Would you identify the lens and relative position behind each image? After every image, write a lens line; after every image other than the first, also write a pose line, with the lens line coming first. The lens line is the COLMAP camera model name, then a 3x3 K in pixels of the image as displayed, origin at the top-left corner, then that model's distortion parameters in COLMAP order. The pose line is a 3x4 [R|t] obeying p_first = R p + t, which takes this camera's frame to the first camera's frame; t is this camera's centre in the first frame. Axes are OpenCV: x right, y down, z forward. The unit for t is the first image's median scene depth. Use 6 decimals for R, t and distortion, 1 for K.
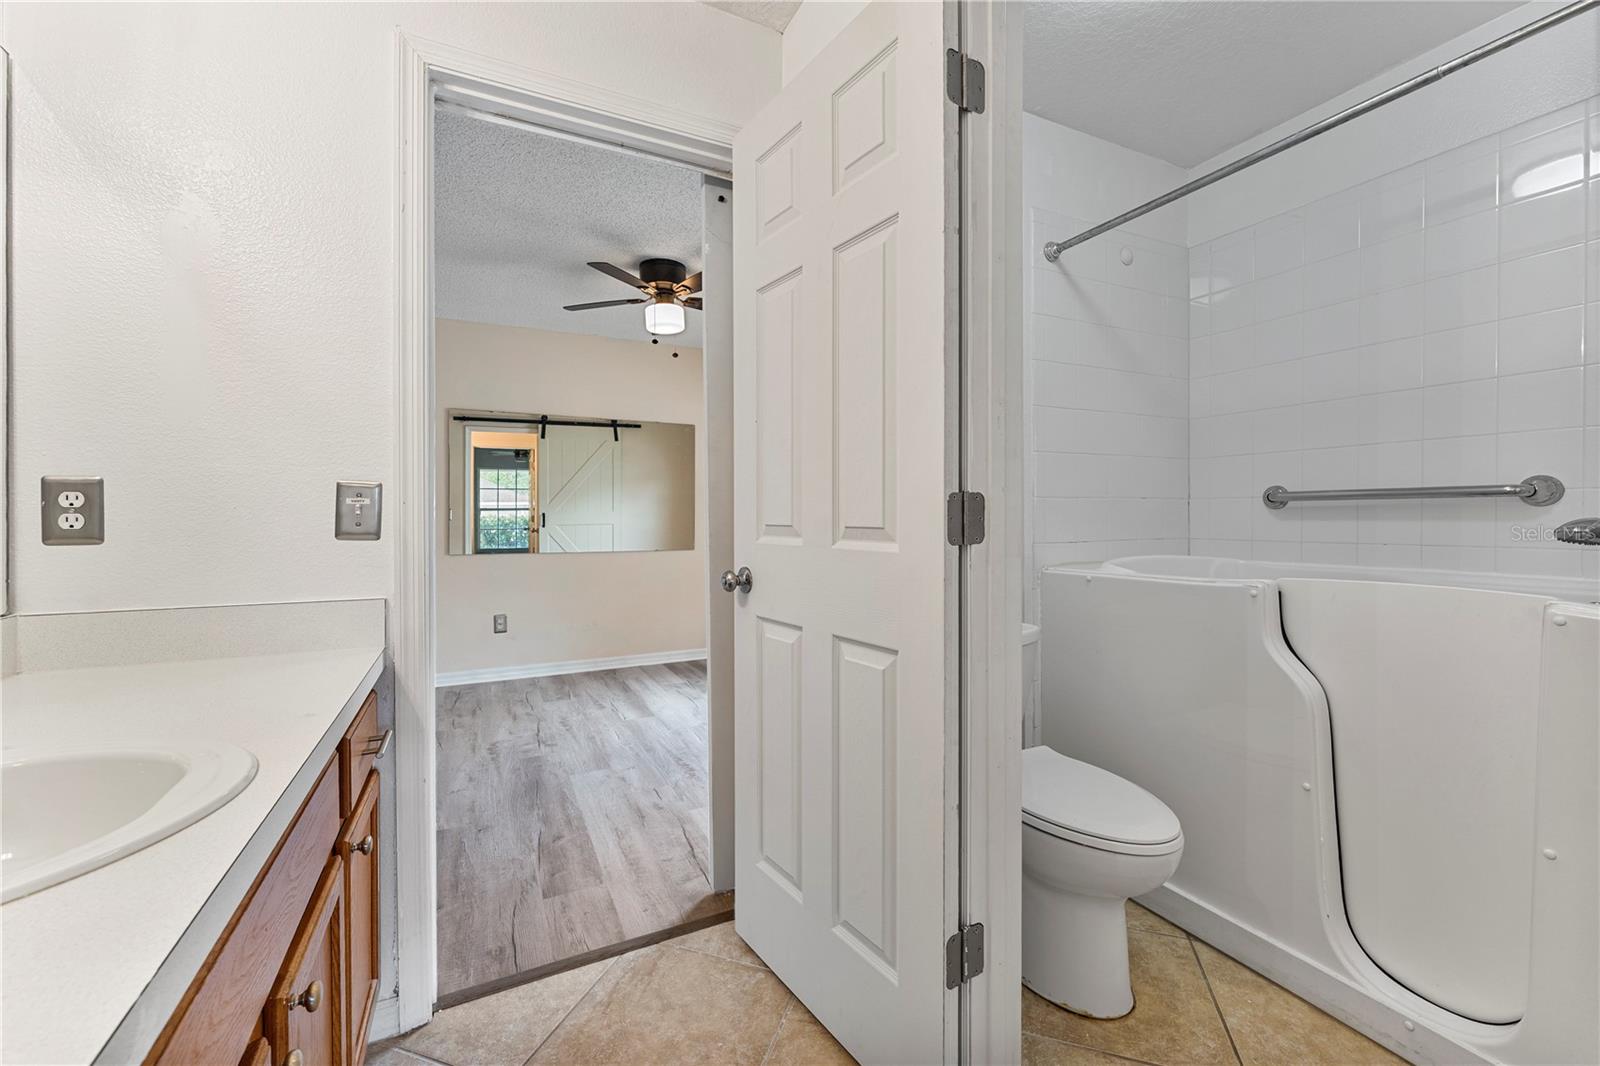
lens RADIAL K [[639.9, 0, 799.7], [0, 639.9, 518.9], [0, 0, 1]] dist [-0.000183, -0.000014]
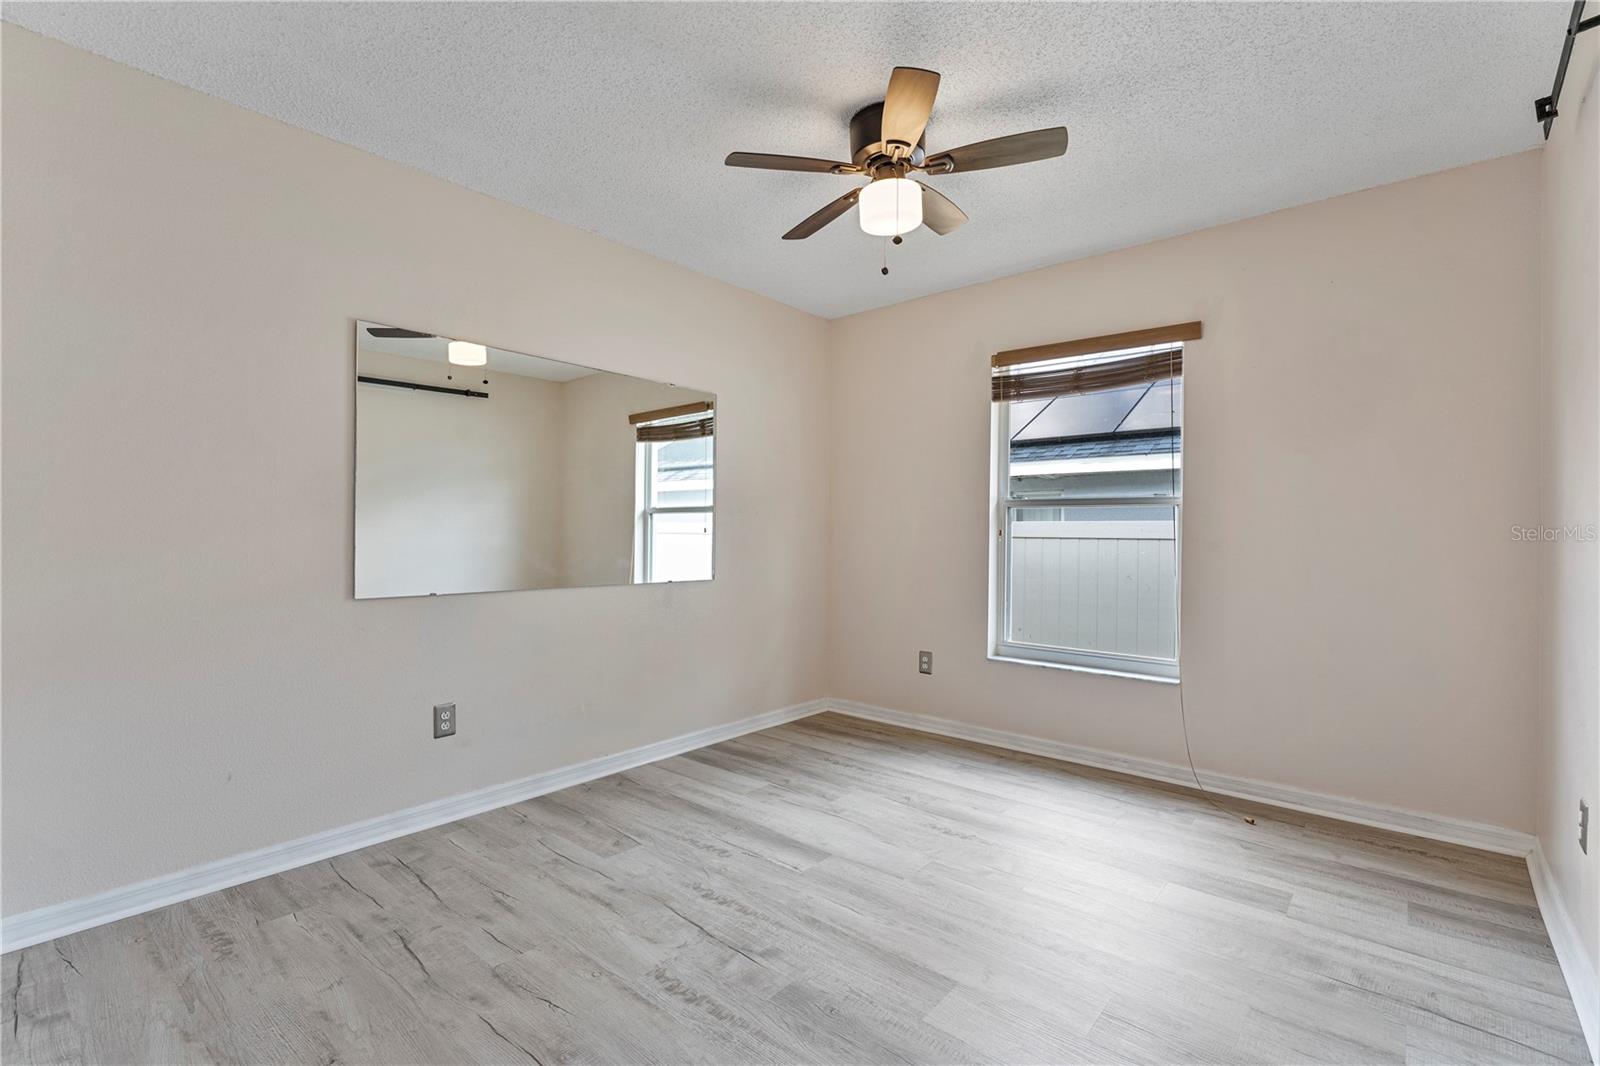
lens RADIAL K [[717.6, 0, 800.0], [0, 717.6, 533.0], [0, 0, 1]] dist [-0.000910, 0.000001]
pose [[0.921164, 0.005521, 0.389136, -0.628848], [-0.005497, 0.999984, -0.001175, 0.000234], [-0.389137, -0.001056, 0.921179, 0.452771]]
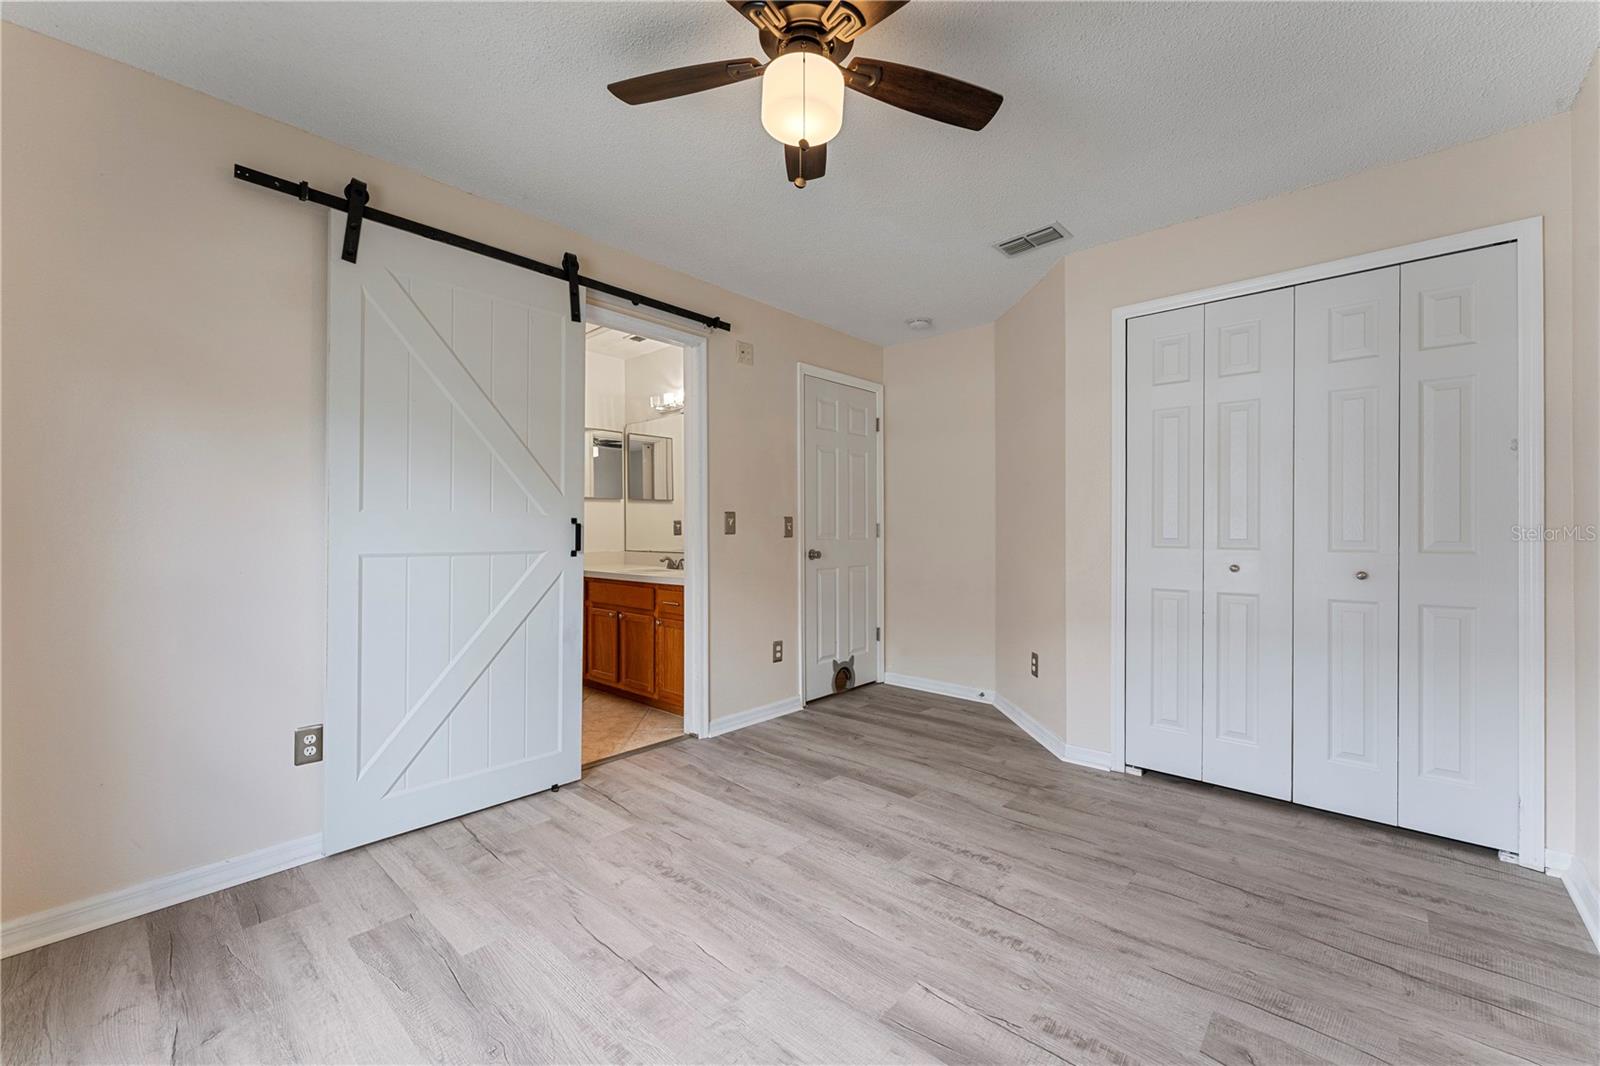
lens RADIAL K [[644.5, 0, 804.0], [0, 644.5, 535.6], [0, 0, 1]] dist [0.000121, -0.000017]
pose [[-0.928851, 0.006979, -0.370387, -0.042446], [0.002469, 0.999917, 0.012649, -0.002837], [0.370445, 0.010835, -0.928791, 1.622675]]
